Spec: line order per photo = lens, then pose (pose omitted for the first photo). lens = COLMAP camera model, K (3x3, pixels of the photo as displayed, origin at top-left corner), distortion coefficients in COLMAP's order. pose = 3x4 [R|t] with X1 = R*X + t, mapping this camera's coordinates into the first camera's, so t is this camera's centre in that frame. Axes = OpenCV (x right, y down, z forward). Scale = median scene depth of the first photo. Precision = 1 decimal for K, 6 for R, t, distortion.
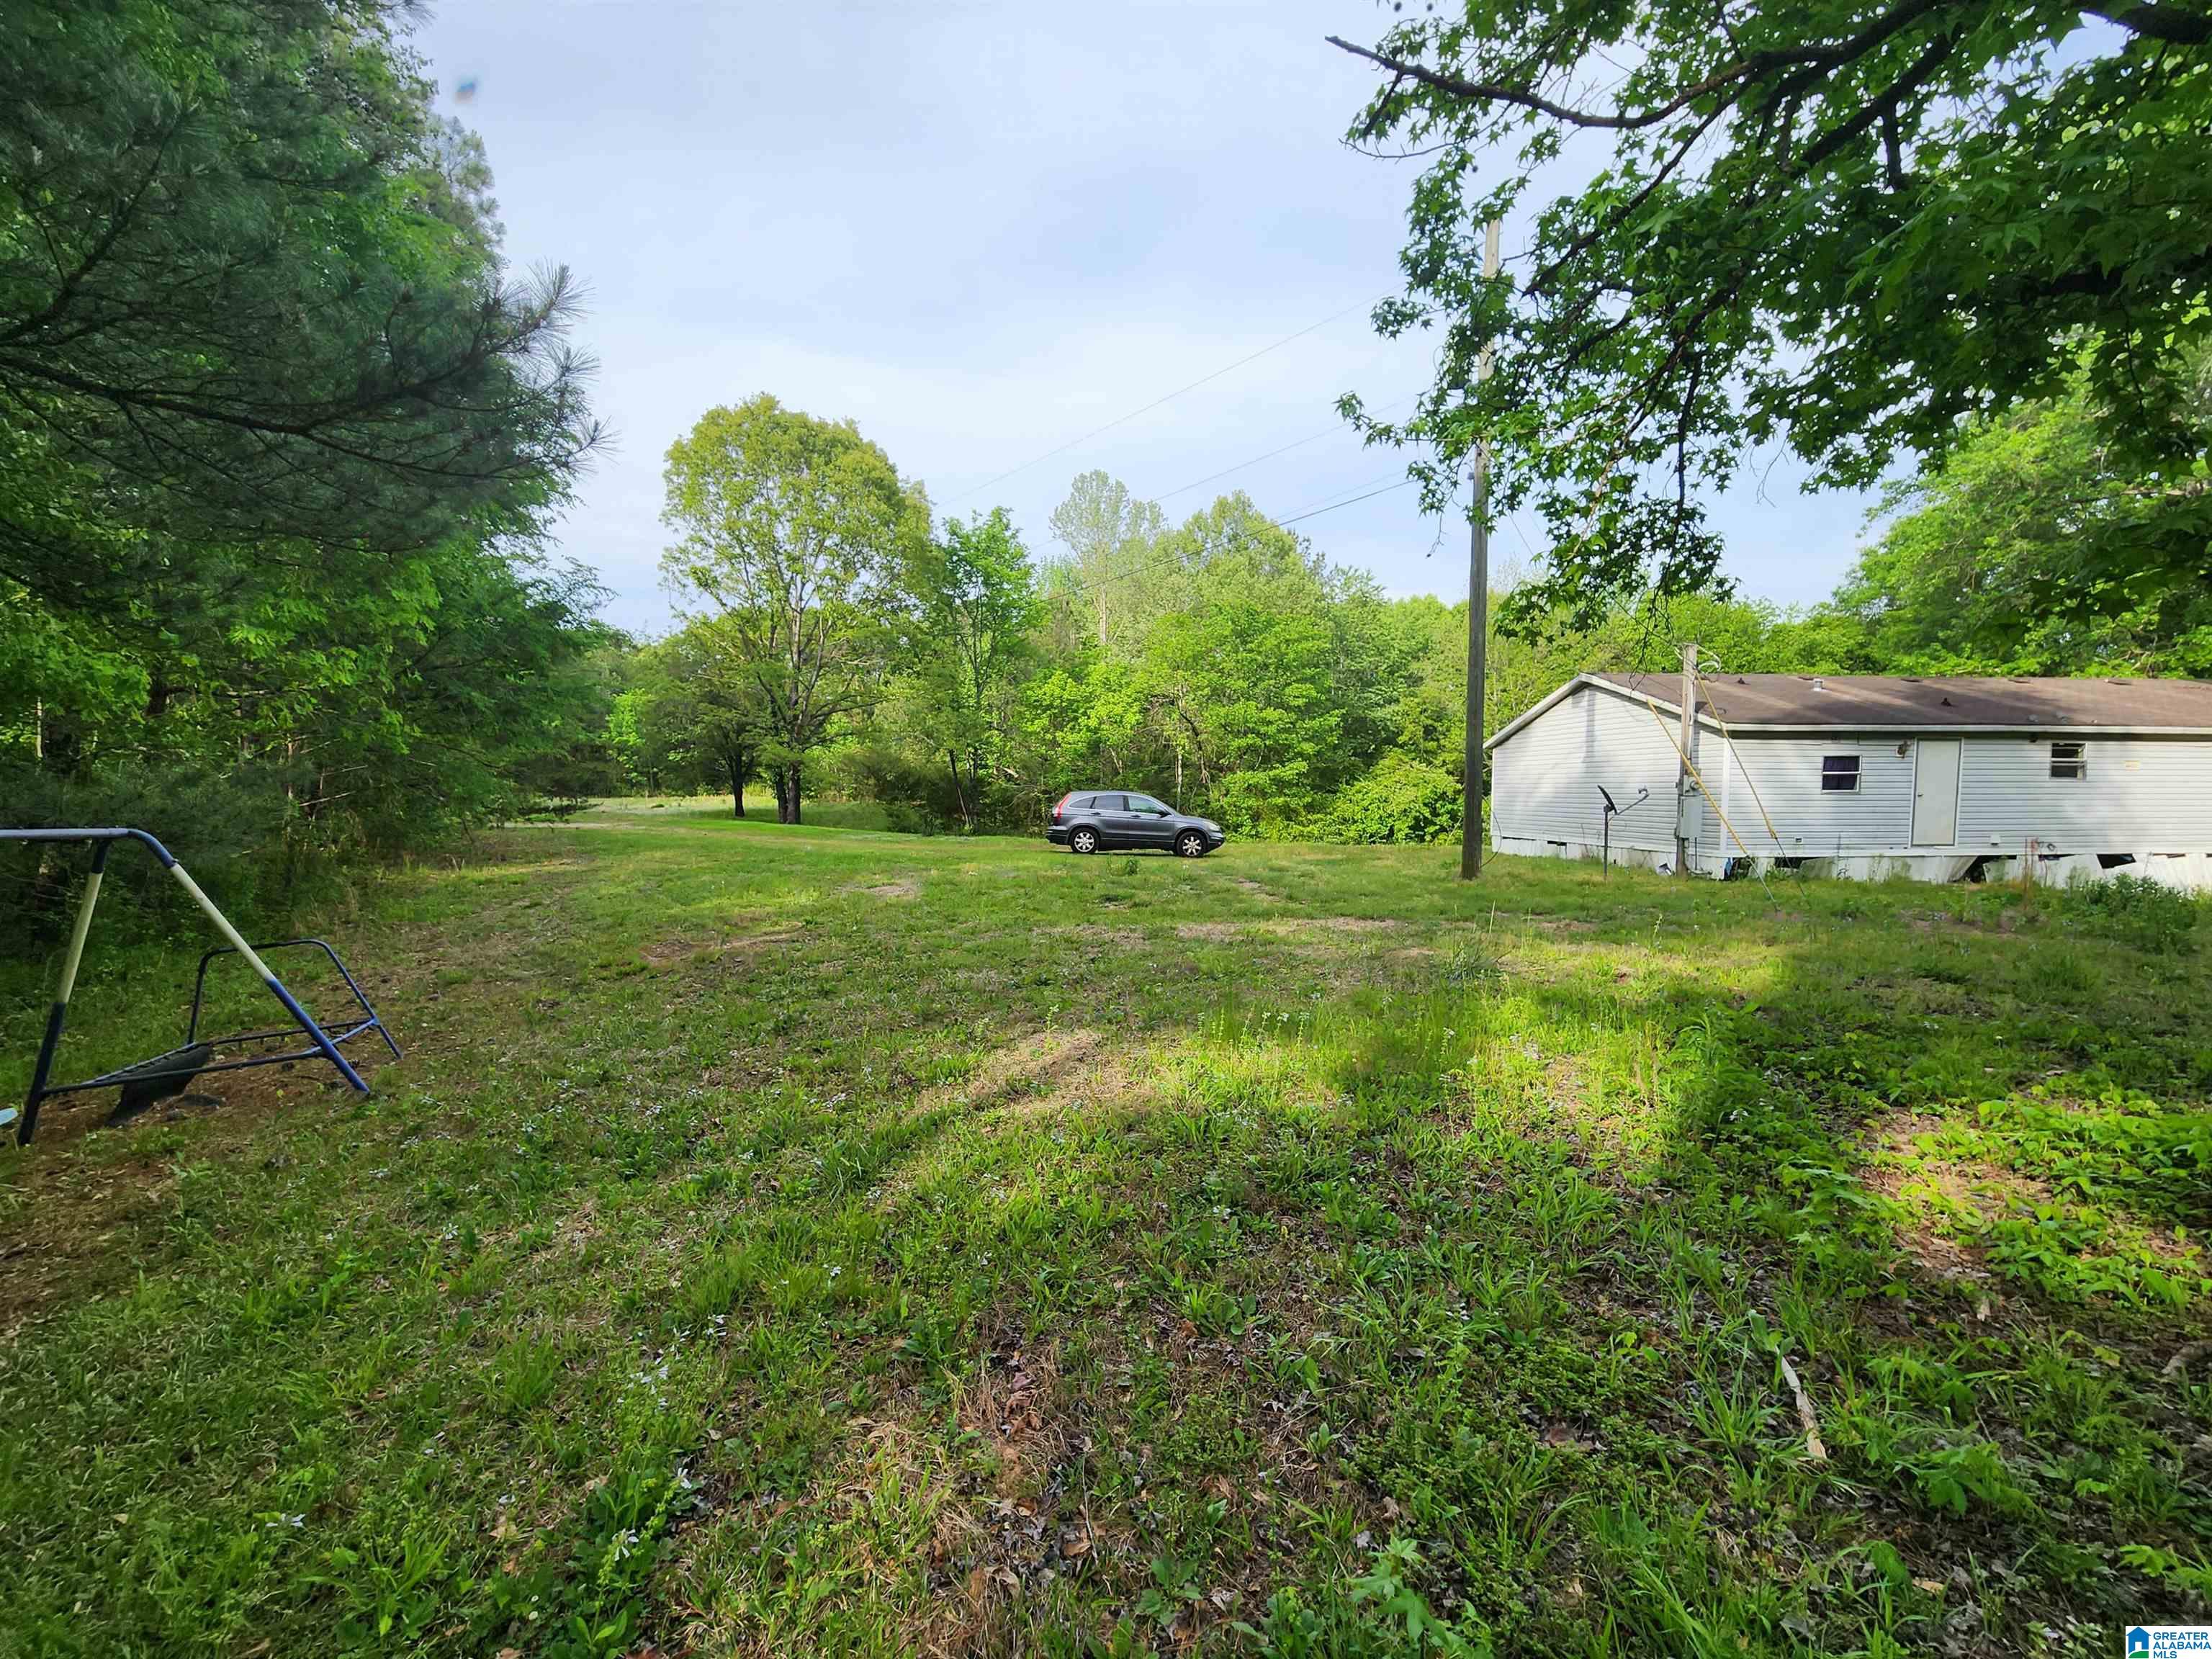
lens RADIAL K [[896.1, 0, 1099.1], [0, 896.1, 825.4], [0, 0, 1]] dist [-0.001997, -0.000199]
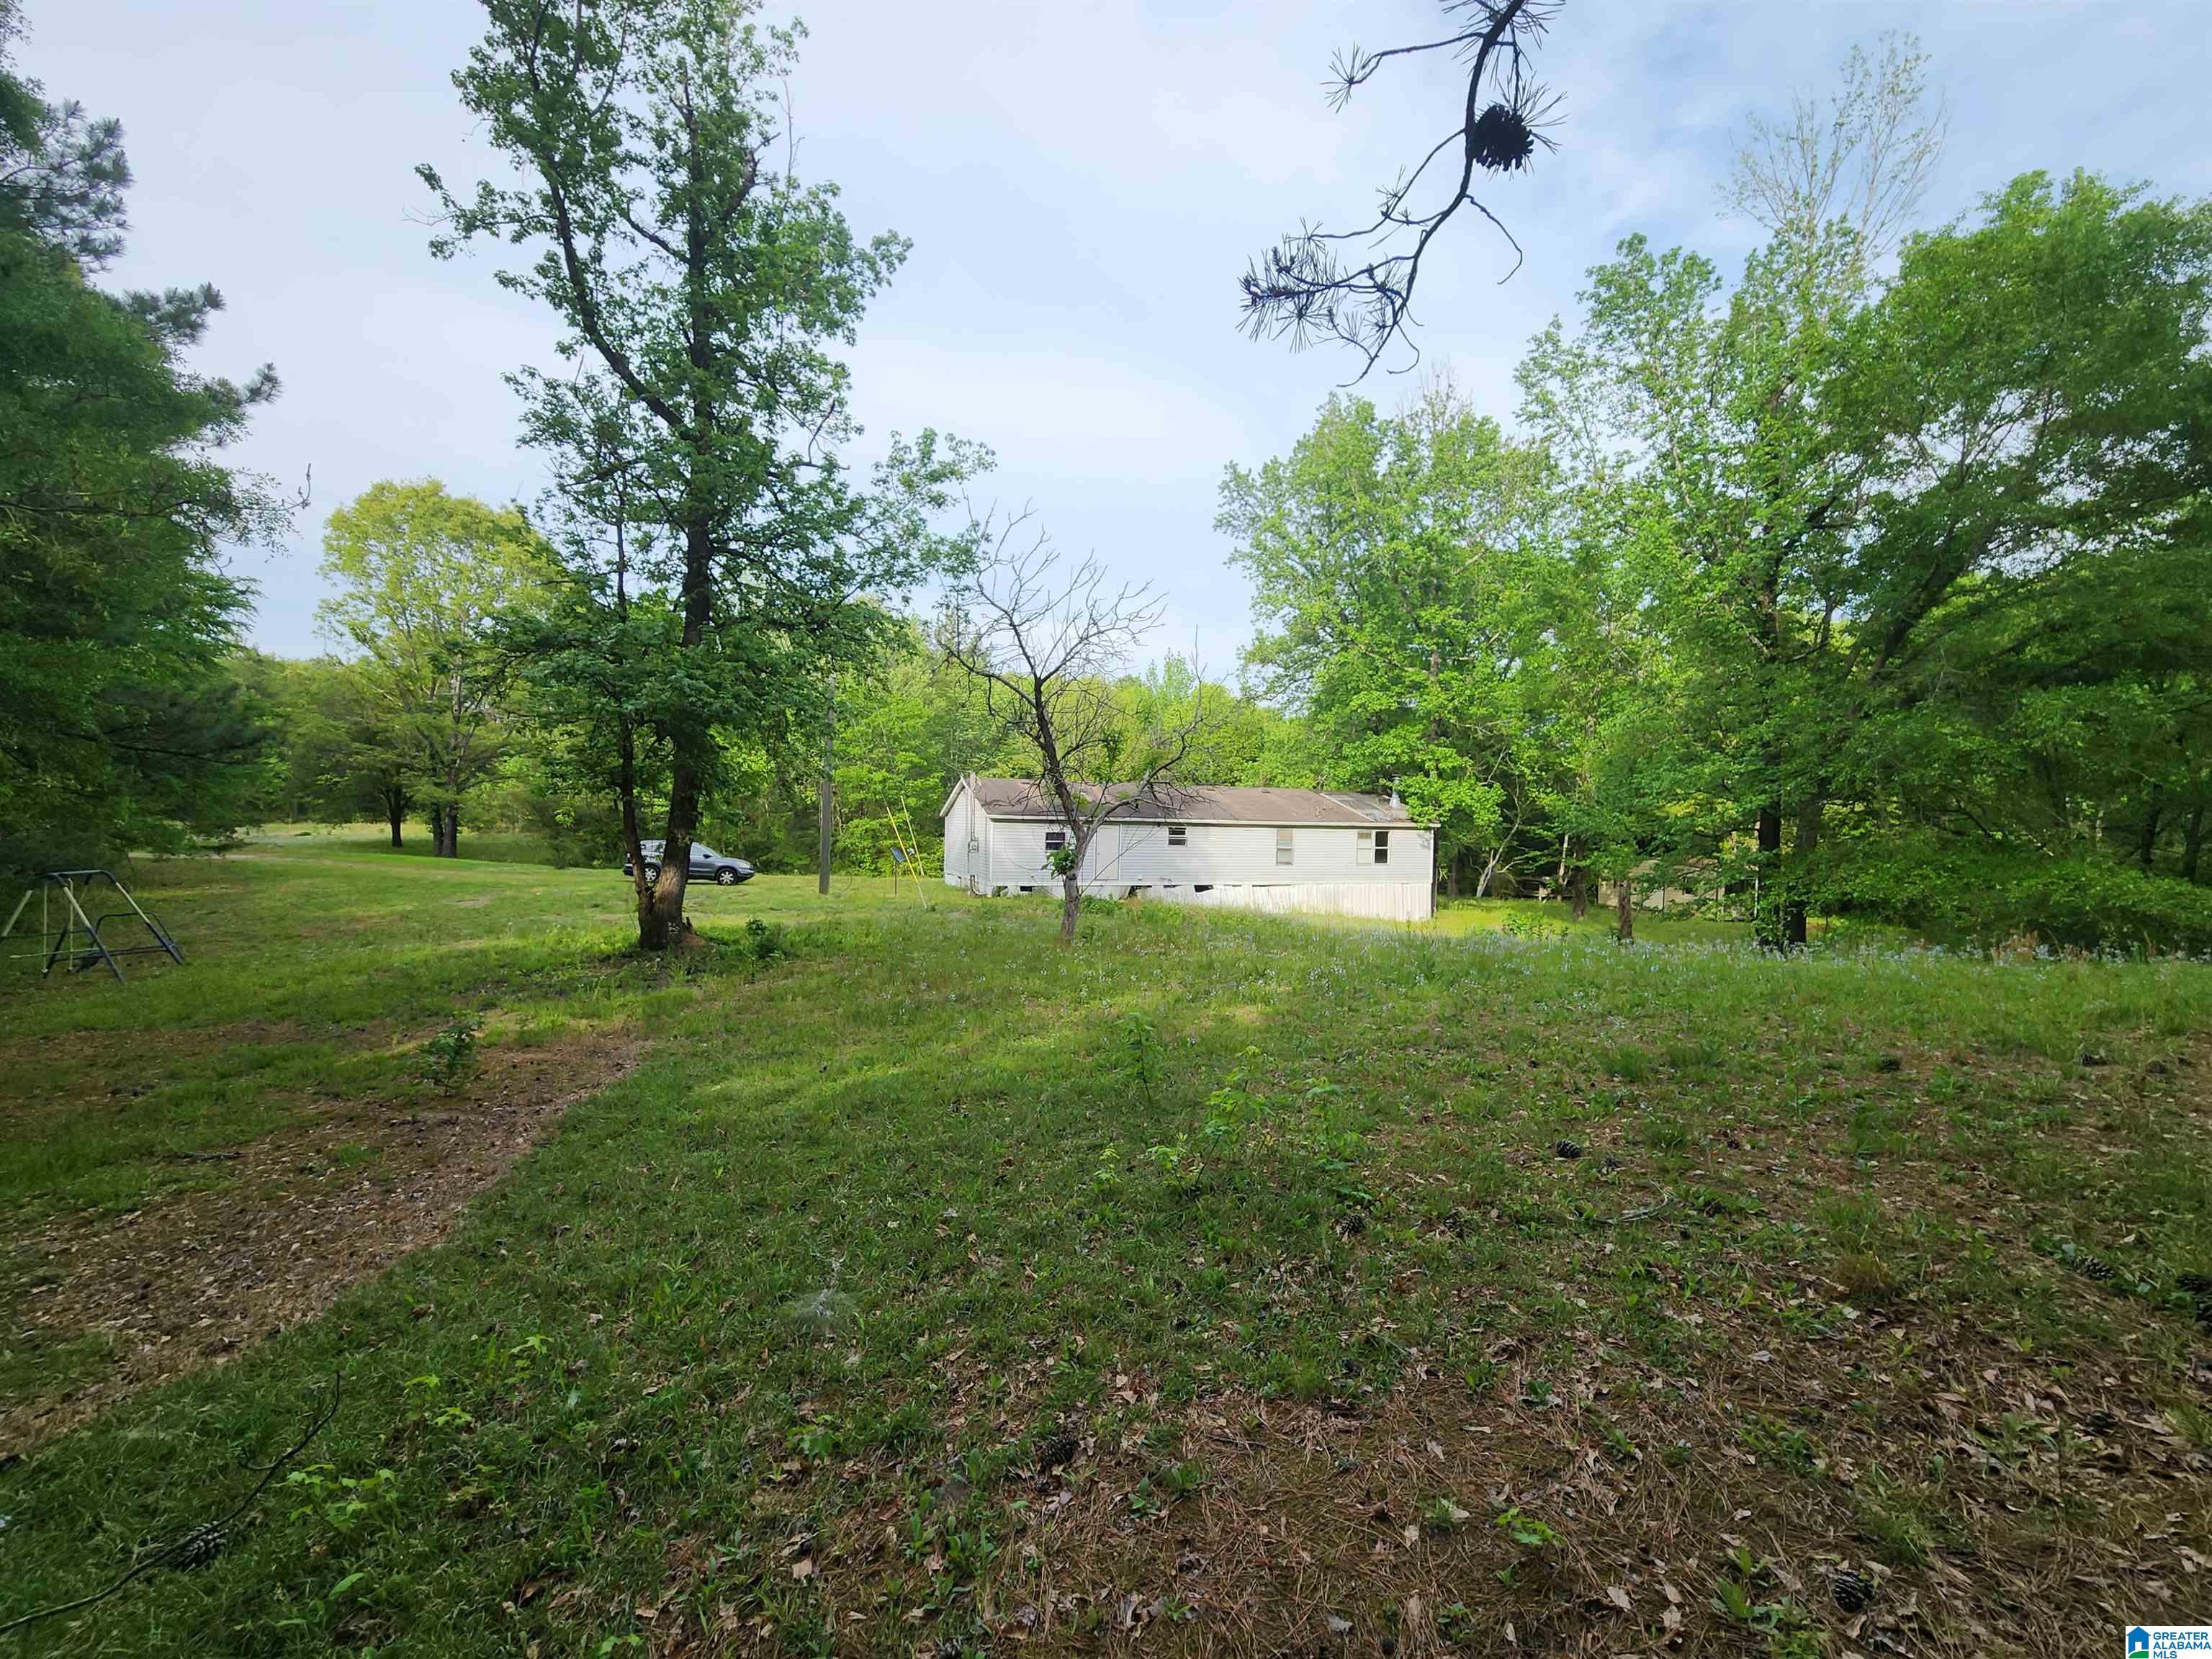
lens RADIAL K [[896.1, 0, 1094.1], [0, 896.1, 831.8], [0, 0, 1]] dist [-0.001997, -0.000199]
pose [[0.964184, 0.020659, 0.264429, 0.146432], [-0.012896, 0.999434, -0.031061, -0.007387], [-0.264921, 0.026538, 0.963905, -0.305237]]
